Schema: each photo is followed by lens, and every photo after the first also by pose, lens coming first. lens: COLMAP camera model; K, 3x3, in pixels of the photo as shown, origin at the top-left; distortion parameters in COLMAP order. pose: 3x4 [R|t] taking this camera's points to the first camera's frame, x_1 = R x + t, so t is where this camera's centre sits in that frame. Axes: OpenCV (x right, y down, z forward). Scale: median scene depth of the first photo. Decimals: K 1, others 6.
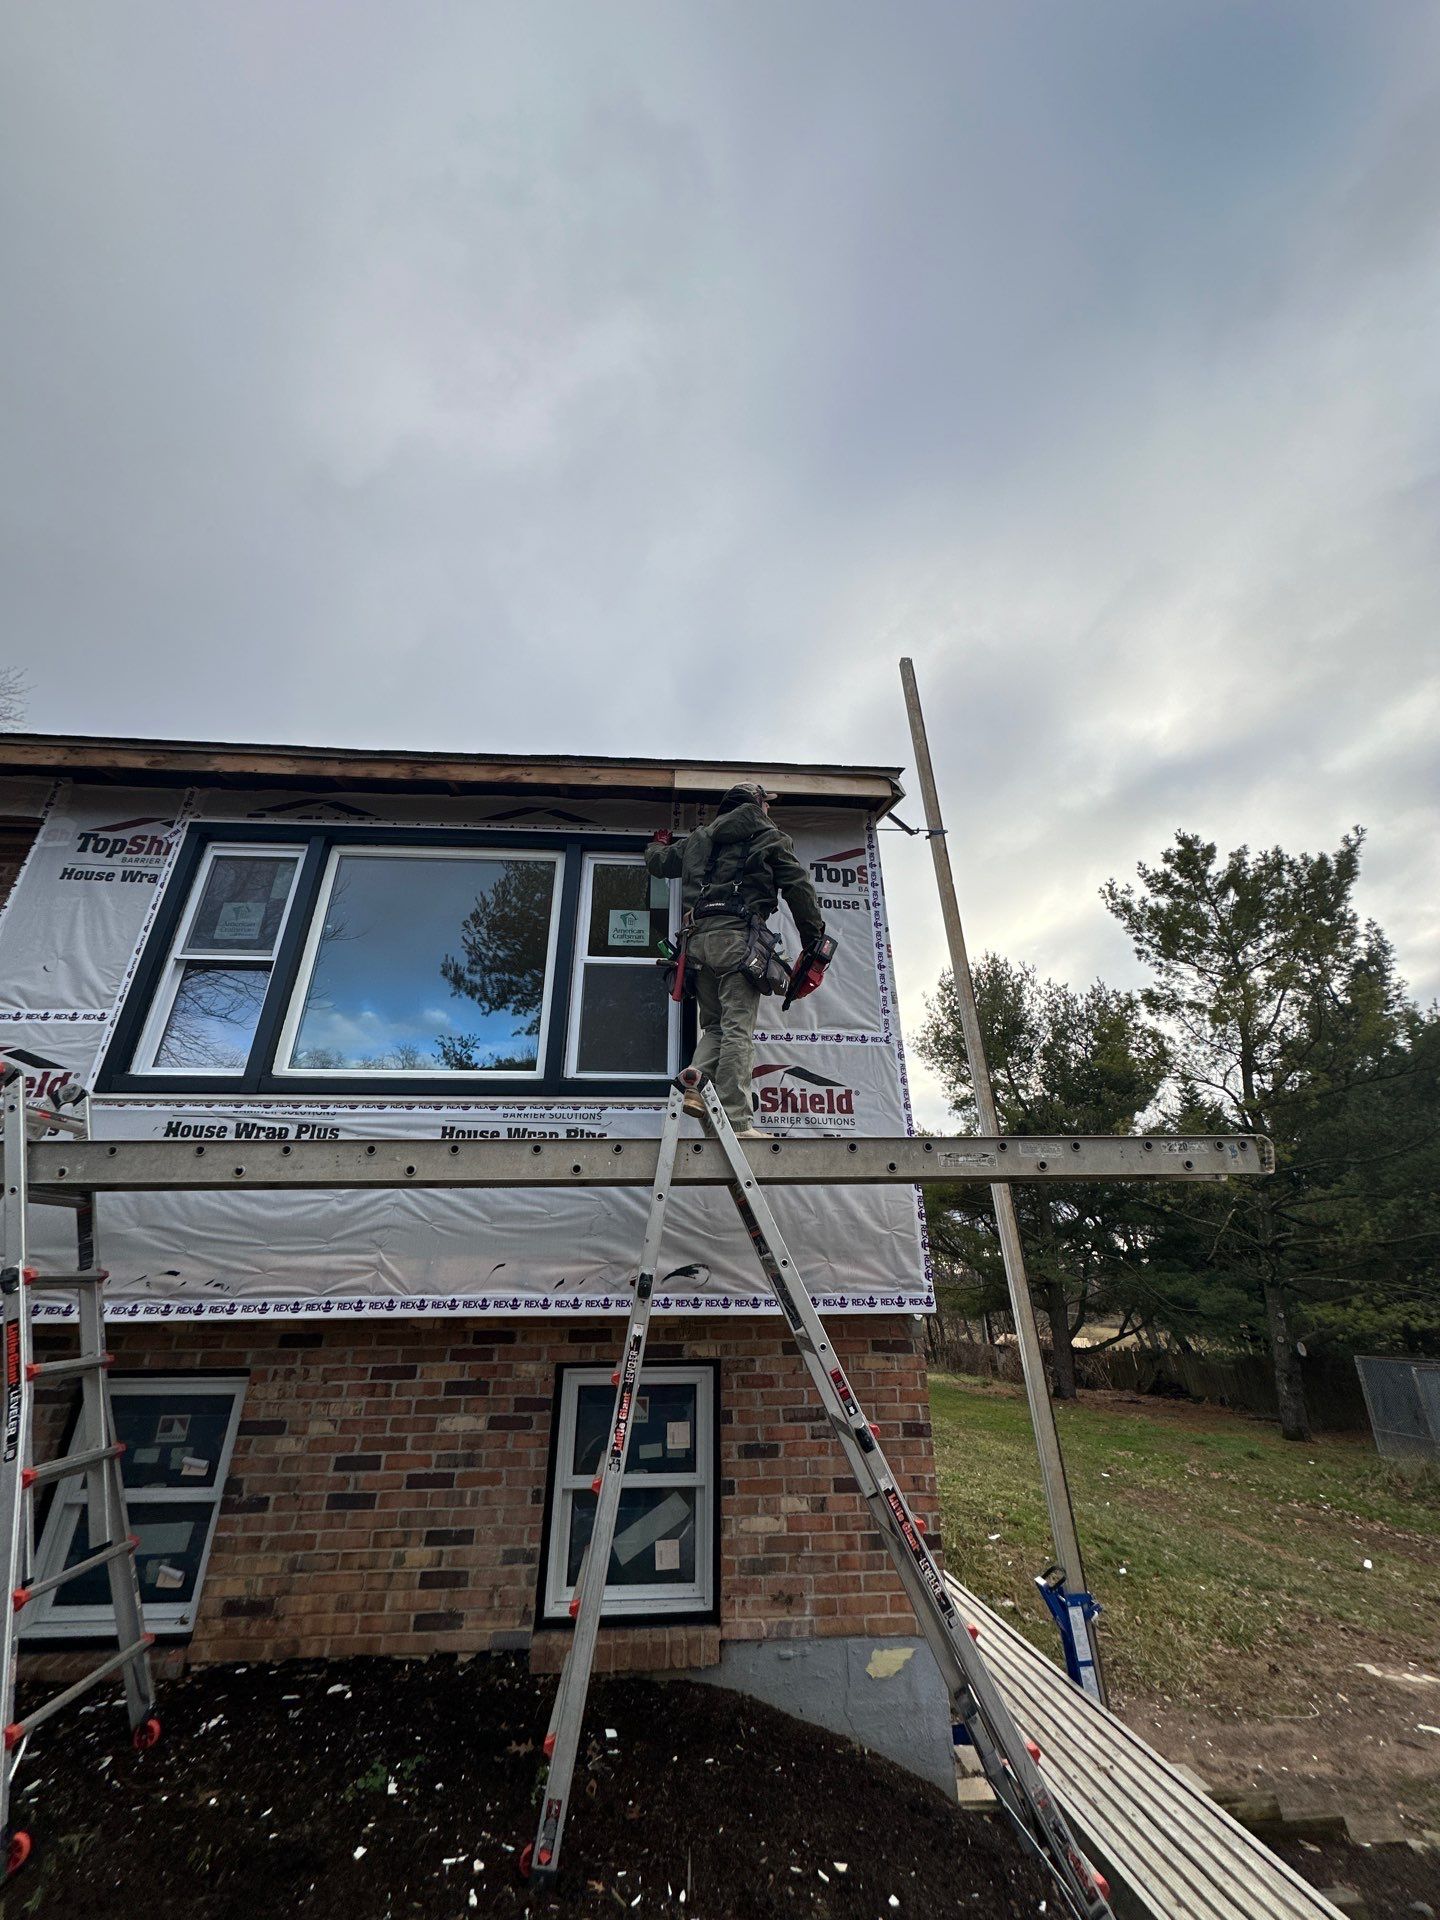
lens RADIAL K [[751.1, 0, 720.0], [0, 751.1, 960.0], [0, 0, 1]] dist [-0.000558, 0.000026]
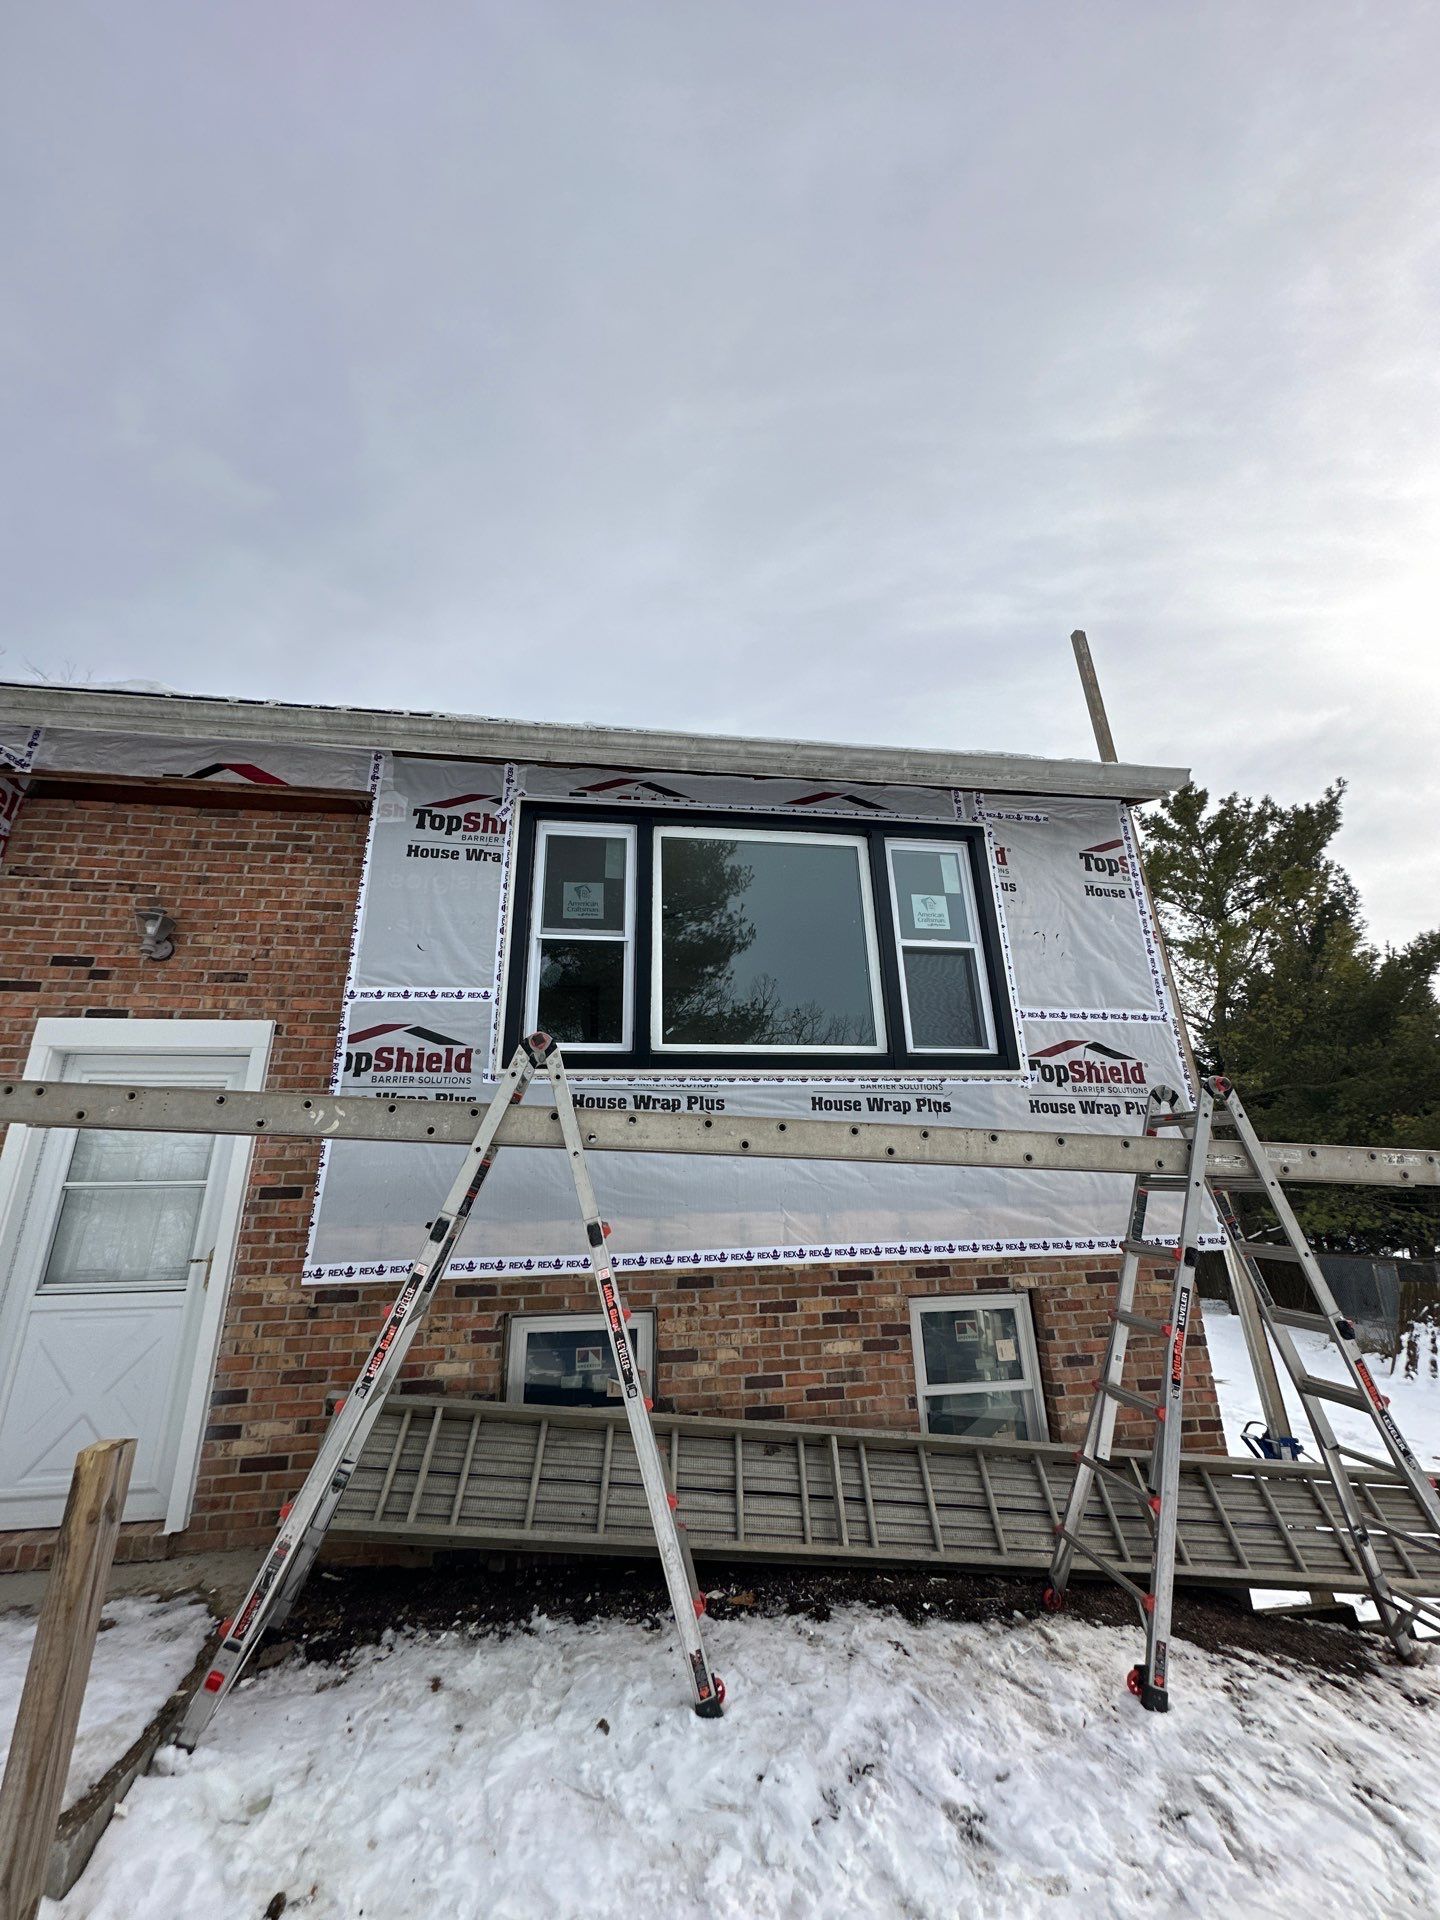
lens RADIAL K [[751.1, 0, 720.0], [0, 751.1, 960.0], [0, 0, 1]] dist [-0.000558, 0.000026]
pose [[0.996342, 0.014022, 0.084296, -0.578478], [-0.023327, 0.993609, 0.110437, -0.097220], [-0.082209, -0.111999, 0.990302, -0.069754]]
